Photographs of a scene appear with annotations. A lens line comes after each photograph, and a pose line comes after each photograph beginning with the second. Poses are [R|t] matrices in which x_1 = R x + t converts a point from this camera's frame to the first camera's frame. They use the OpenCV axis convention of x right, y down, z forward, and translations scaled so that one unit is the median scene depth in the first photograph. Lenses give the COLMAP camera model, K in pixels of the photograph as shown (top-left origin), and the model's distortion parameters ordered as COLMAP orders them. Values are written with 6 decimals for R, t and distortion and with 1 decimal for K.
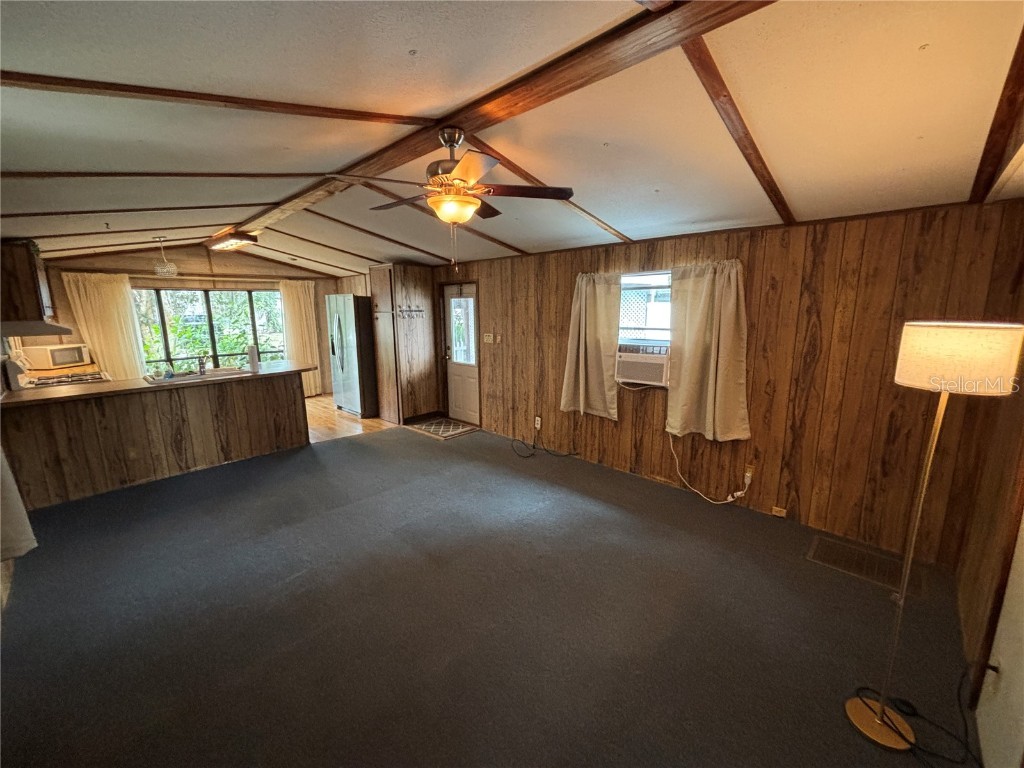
lens RADIAL K [[413.8, 0, 515.0], [0, 413.8, 381.9], [0, 0, 1]] dist [0.002009, -0.000413]
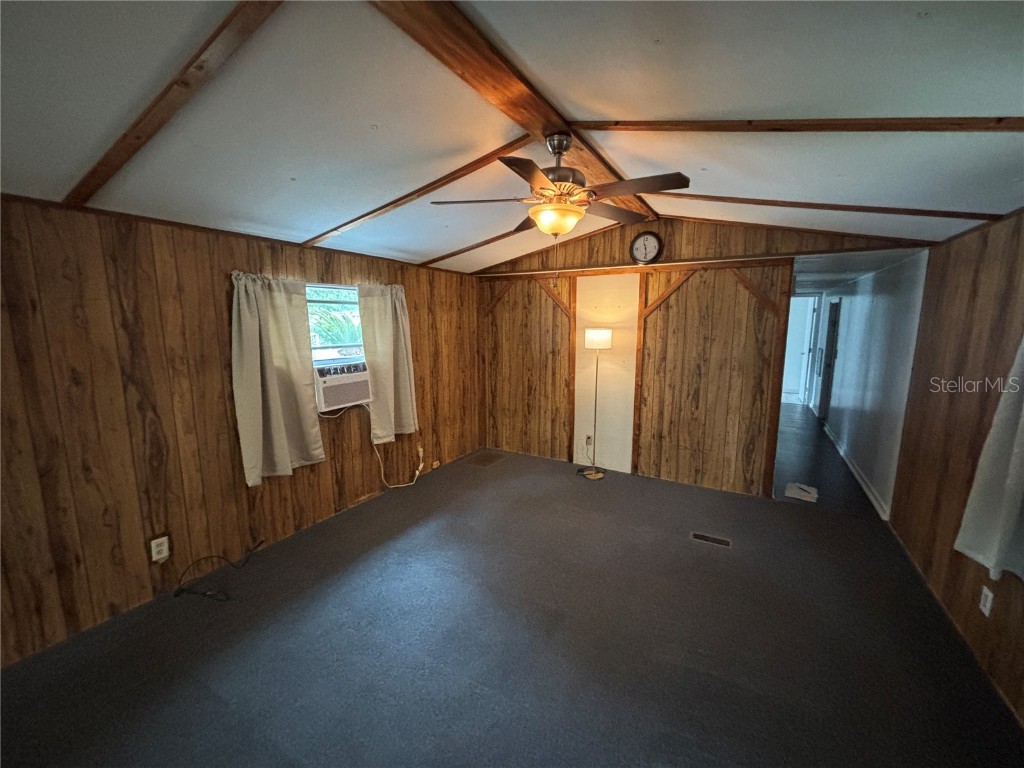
lens RADIAL K [[413.8, 0, 515.0], [0, 413.8, 381.9], [0, 0, 1]] dist [0.002009, -0.000413]
pose [[-0.240595, -0.131927, 0.961618, -0.650559], [0.176690, 0.968214, 0.177039, -0.143964], [-0.954408, 0.212503, -0.209637, 0.820868]]
